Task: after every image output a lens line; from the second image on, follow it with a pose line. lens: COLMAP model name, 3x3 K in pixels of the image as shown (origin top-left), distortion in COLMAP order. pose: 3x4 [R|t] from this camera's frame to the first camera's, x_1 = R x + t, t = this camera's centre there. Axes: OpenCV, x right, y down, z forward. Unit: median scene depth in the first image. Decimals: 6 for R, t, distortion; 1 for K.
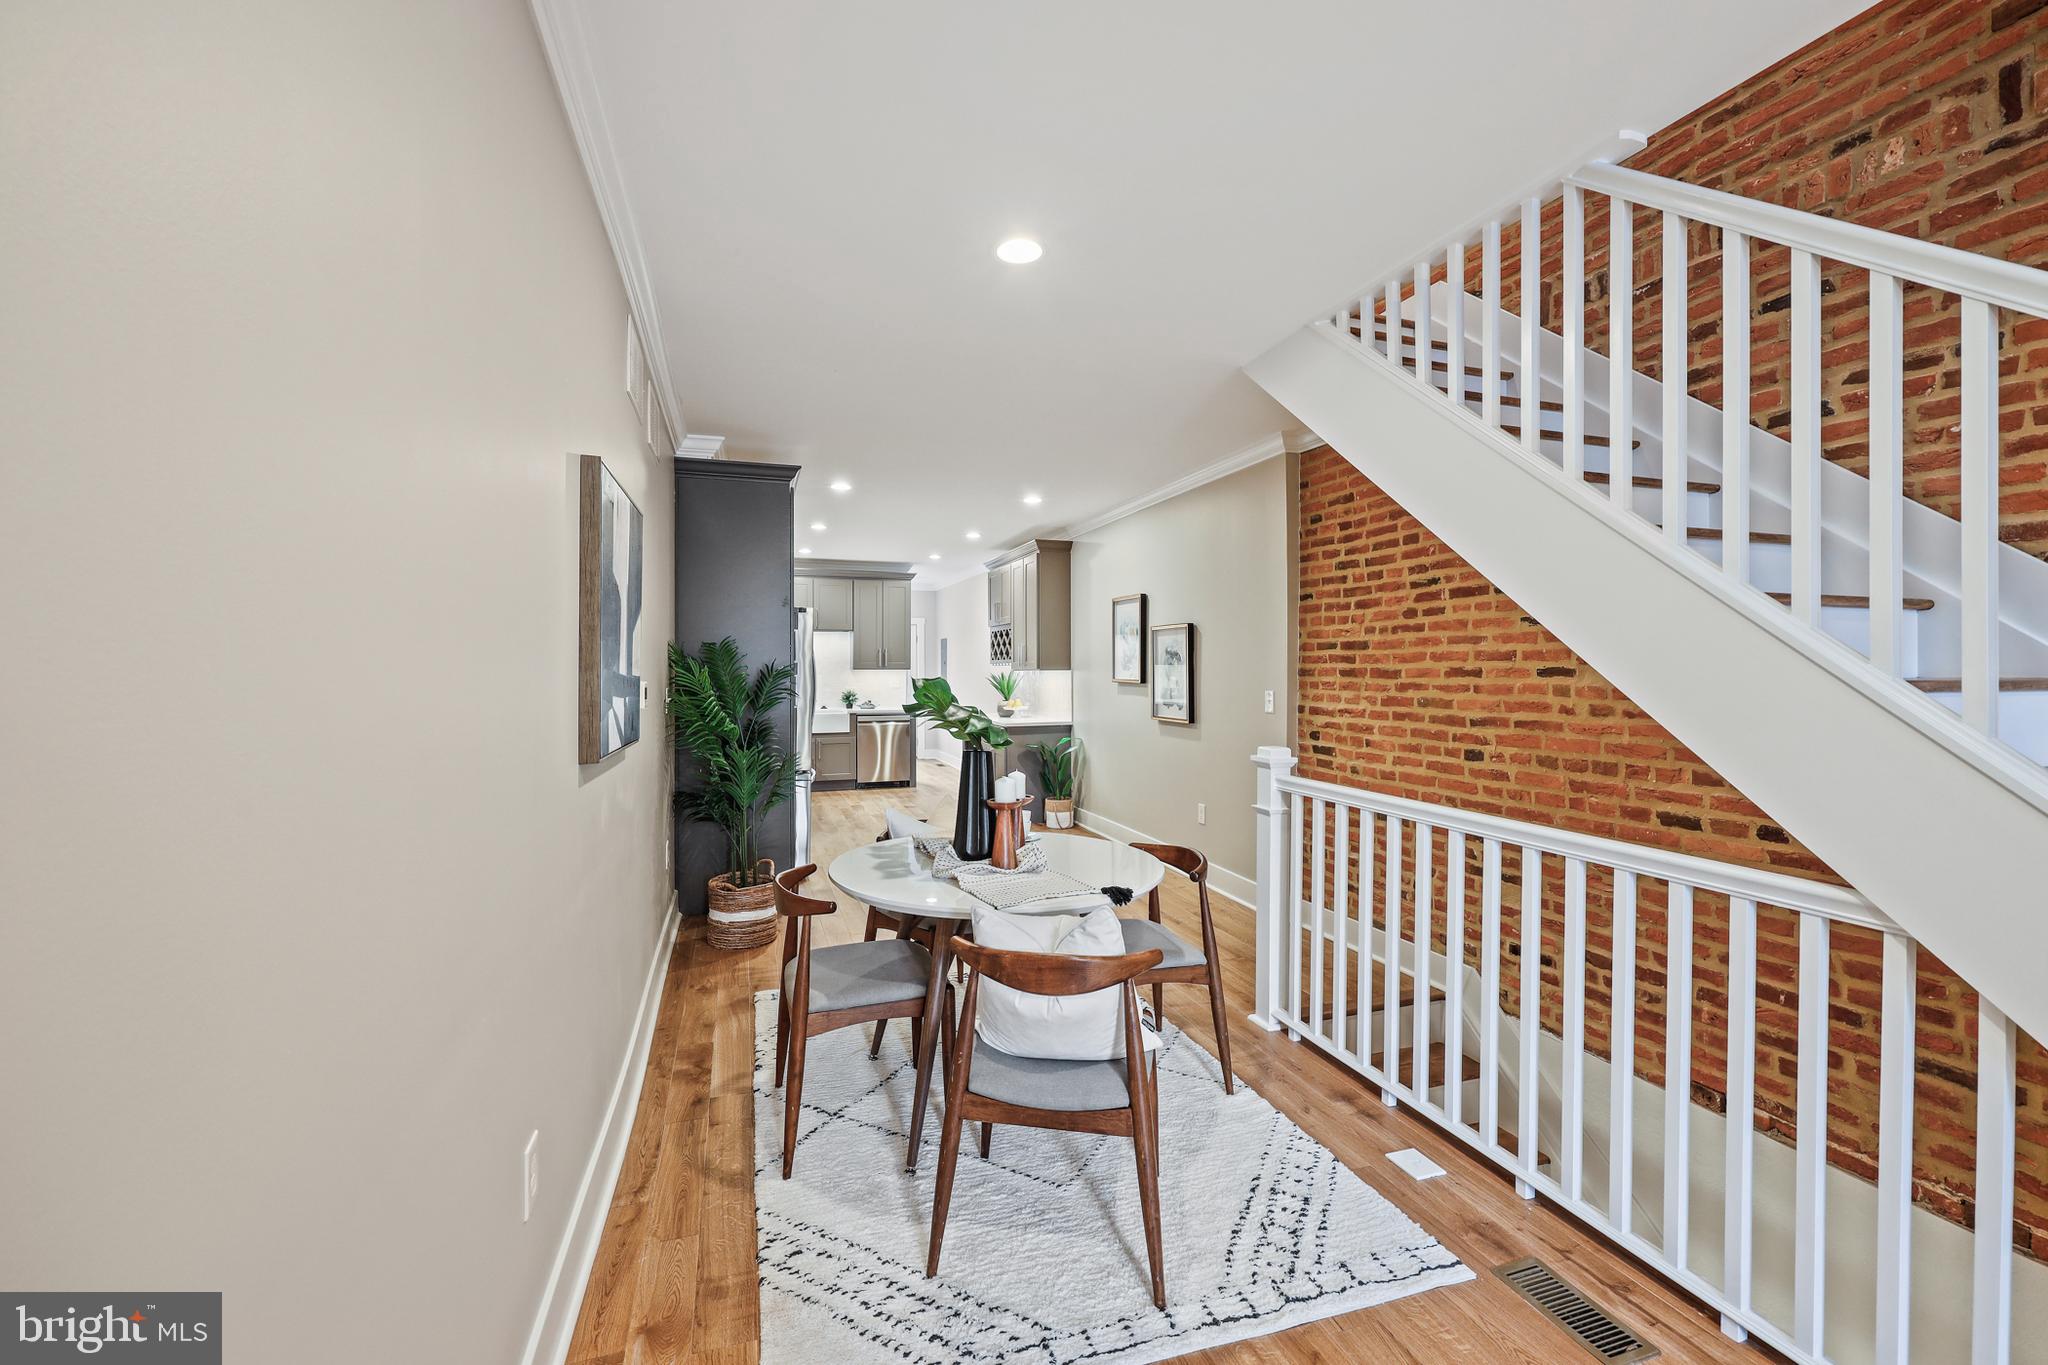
lens RADIAL K [[832.9, 0, 1024.1], [0, 832.9, 673.0], [0, 0, 1]] dist [-0.001612, 0.001155]
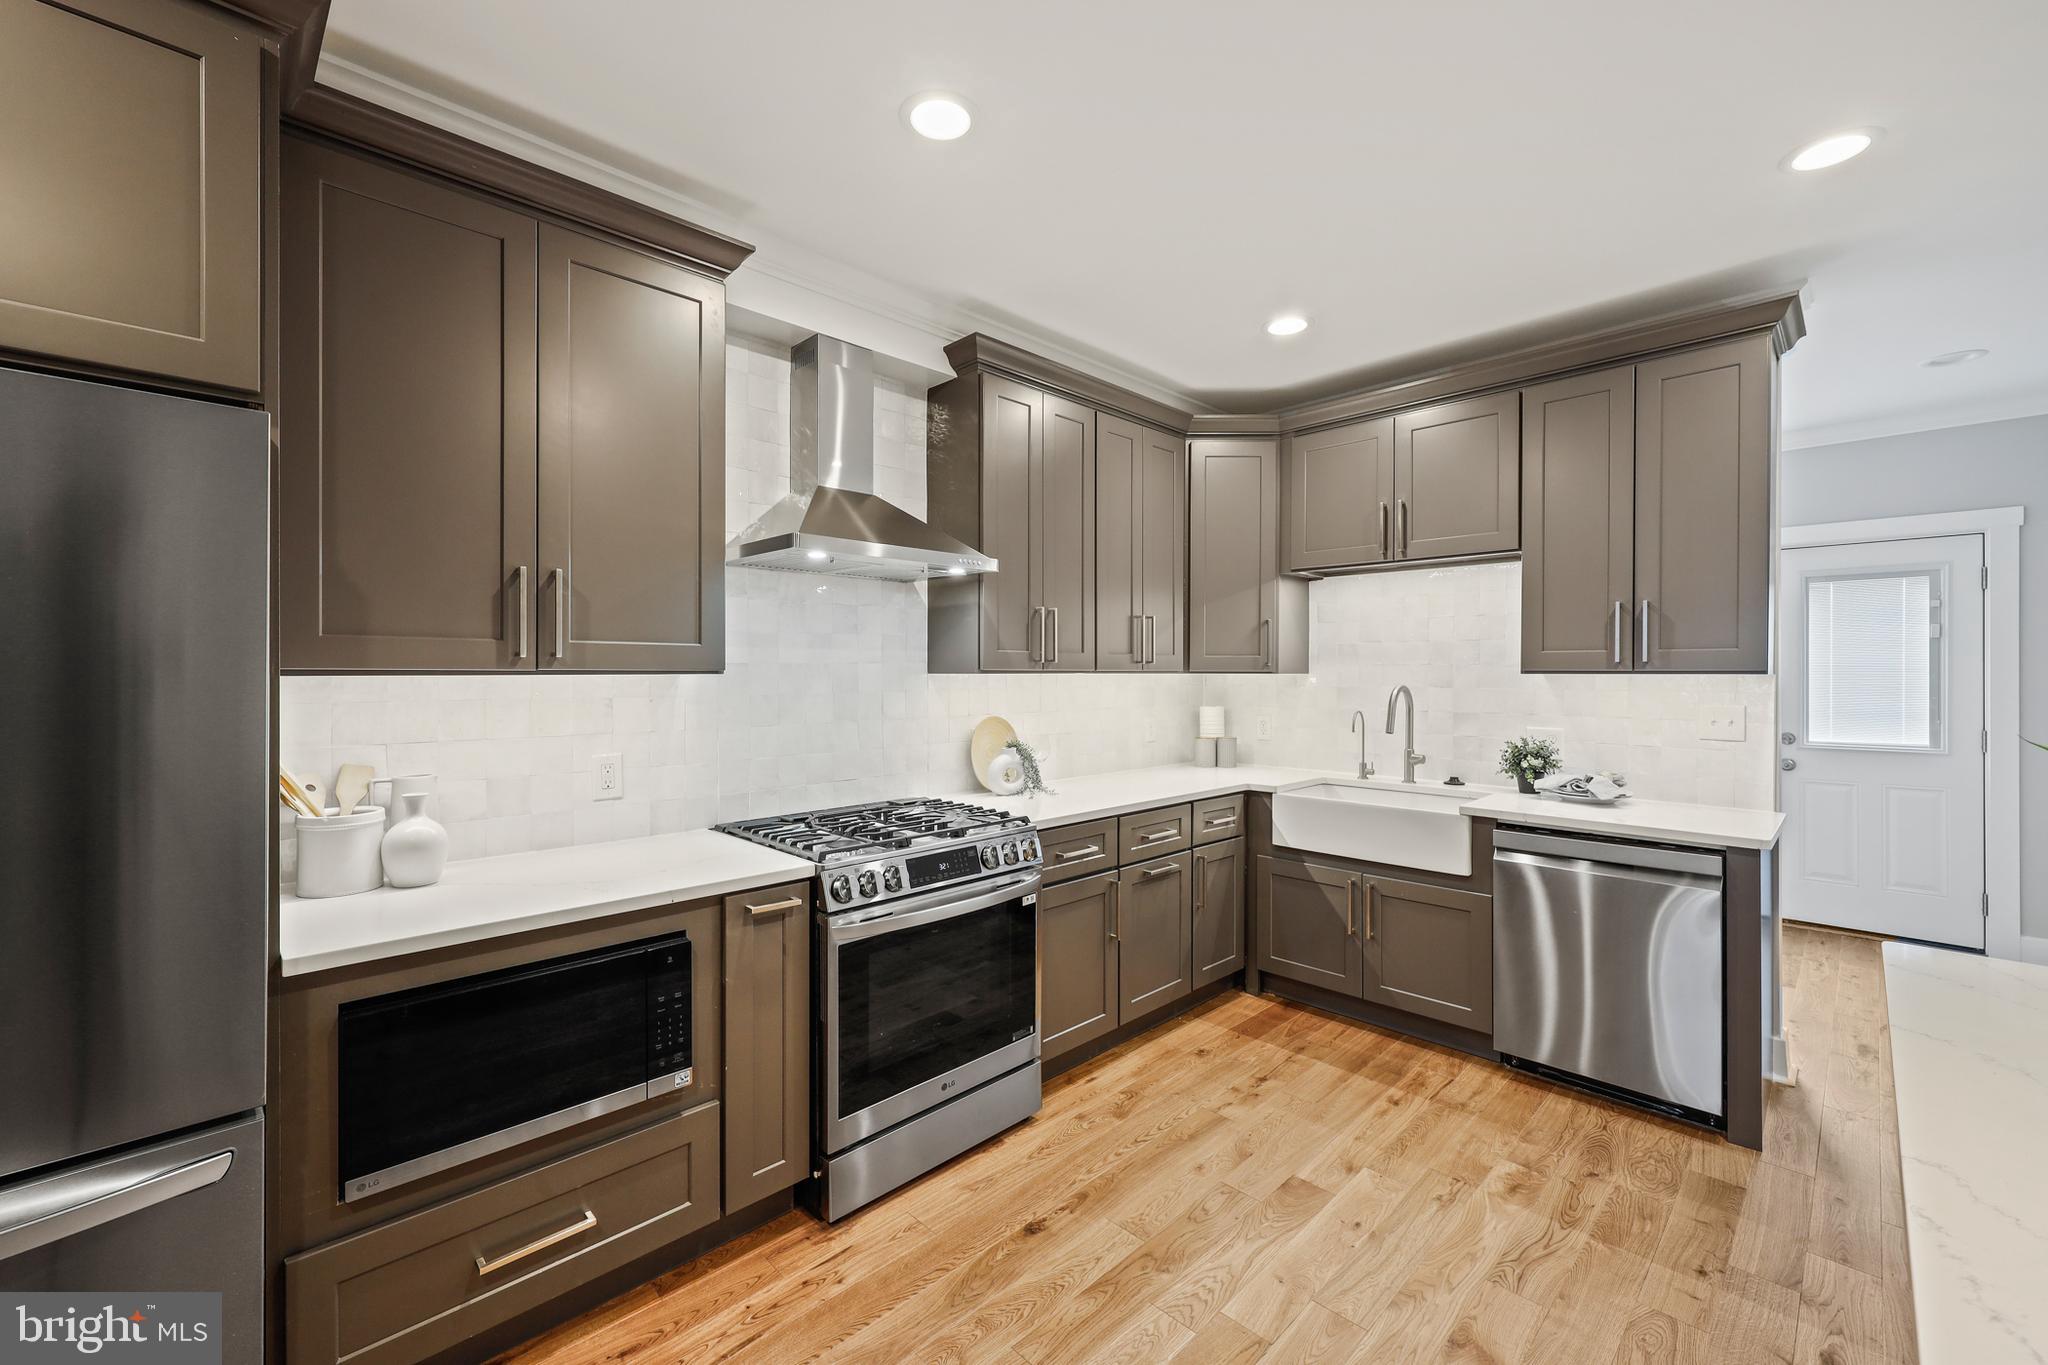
lens RADIAL K [[832.9, 0, 1024.1], [0, 832.9, 677.8], [0, 0, 1]] dist [-0.001612, 0.001155]
pose [[0.433723, 0.009102, -0.901000, -0.001303], [-0.008586, 0.999945, 0.005968, -0.002828], [0.901006, 0.005148, 0.433777, 0.690940]]
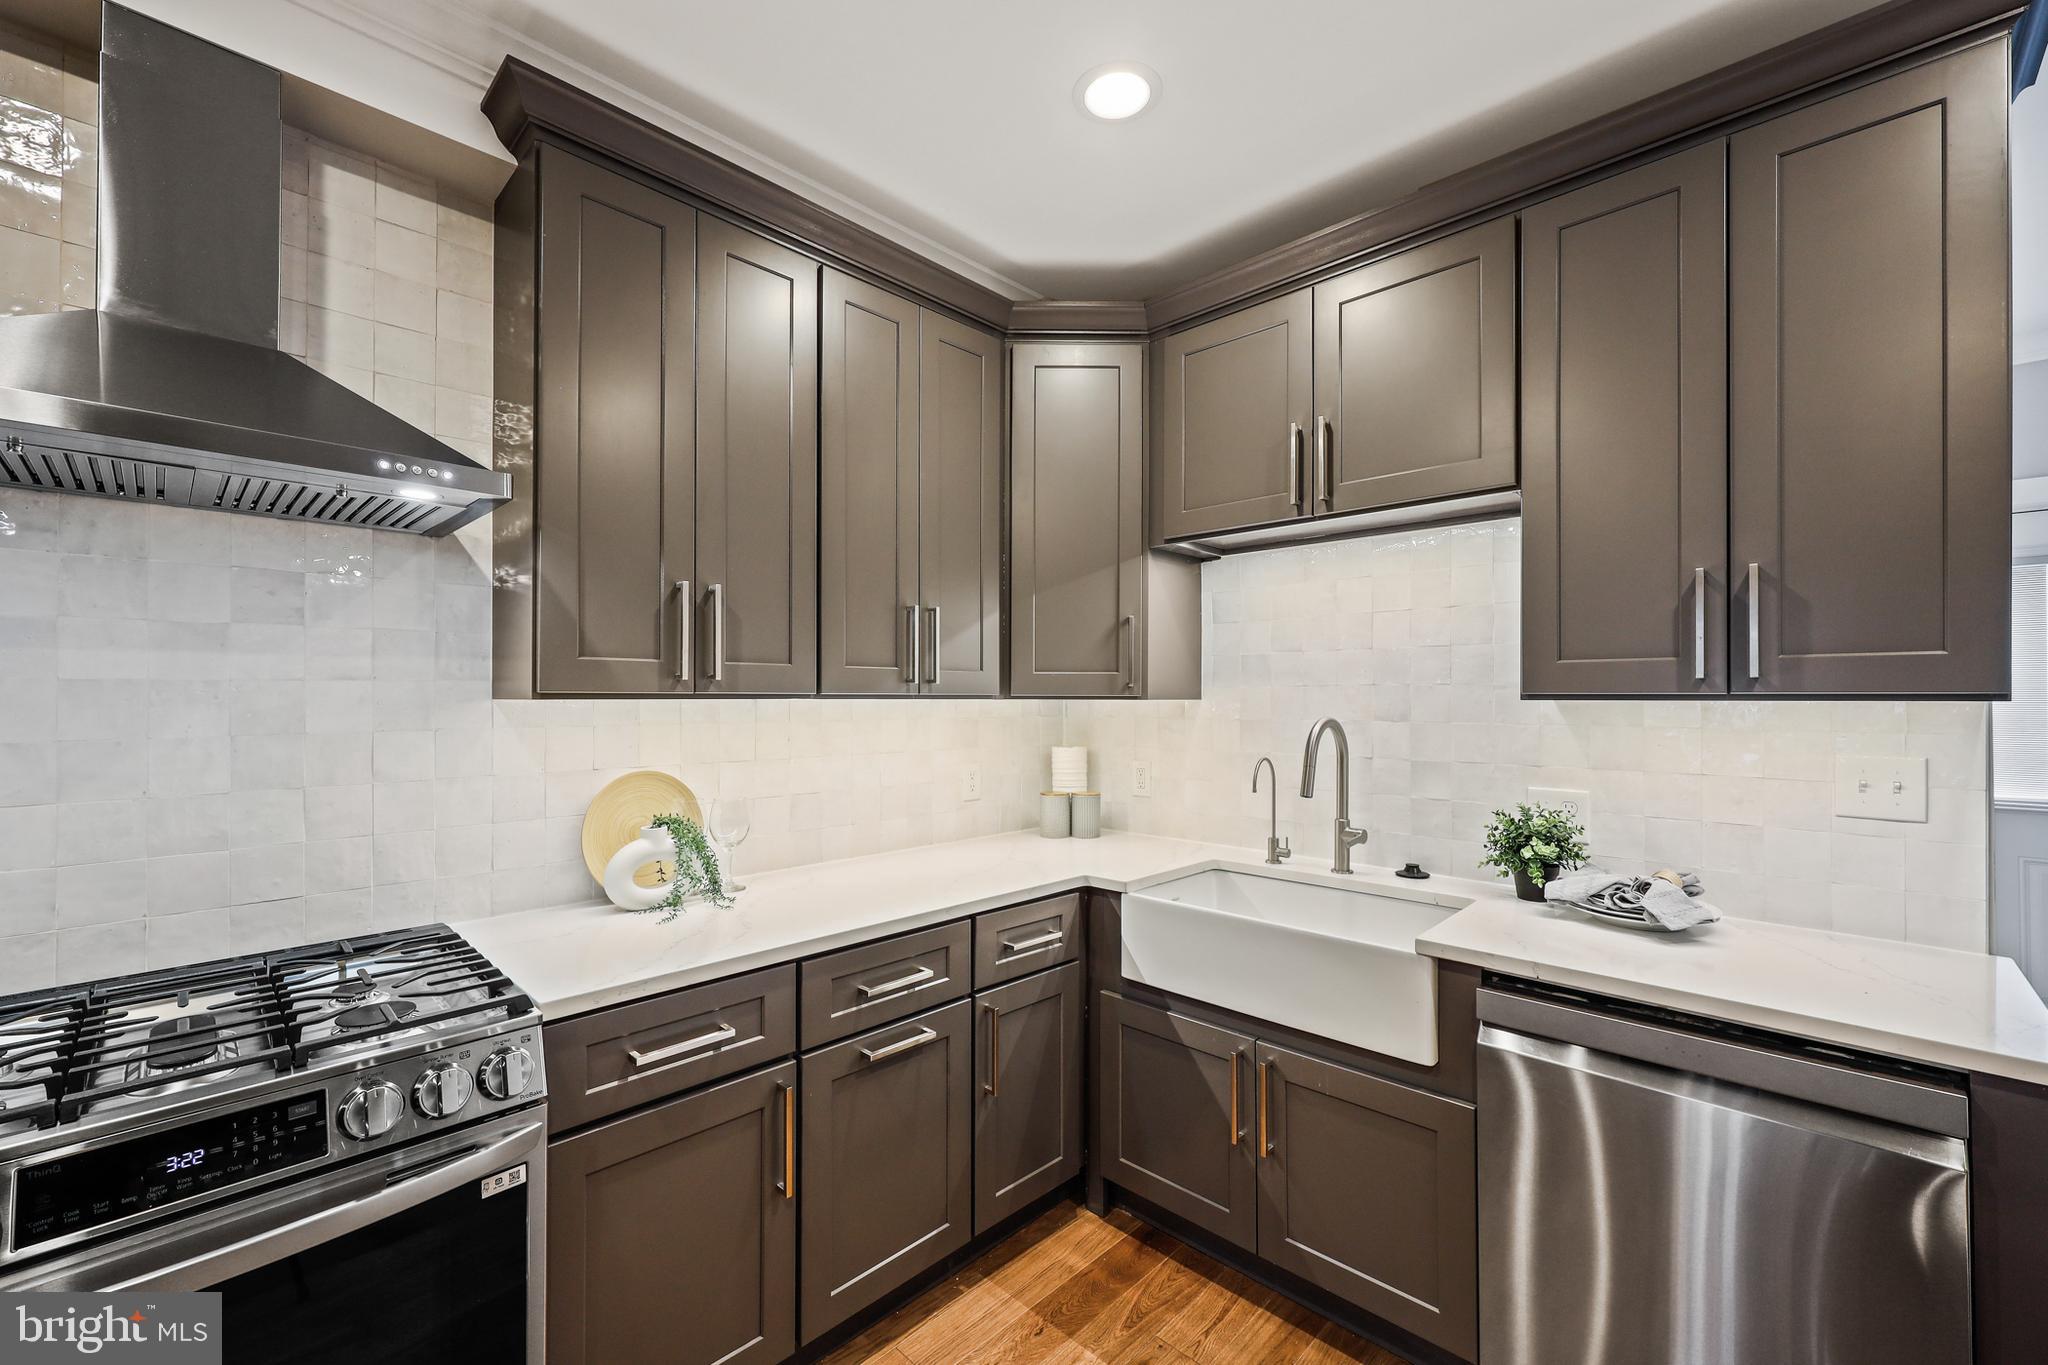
lens RADIAL K [[832.9, 0, 1026.2], [0, 832.9, 694.8], [0, 0, 1]] dist [-0.001612, 0.001155]
pose [[0.456150, -0.000841, -0.889903, -0.091858], [-0.009045, 0.999944, -0.005582, -0.003250], [0.889857, 0.010596, 0.456116, 0.818808]]
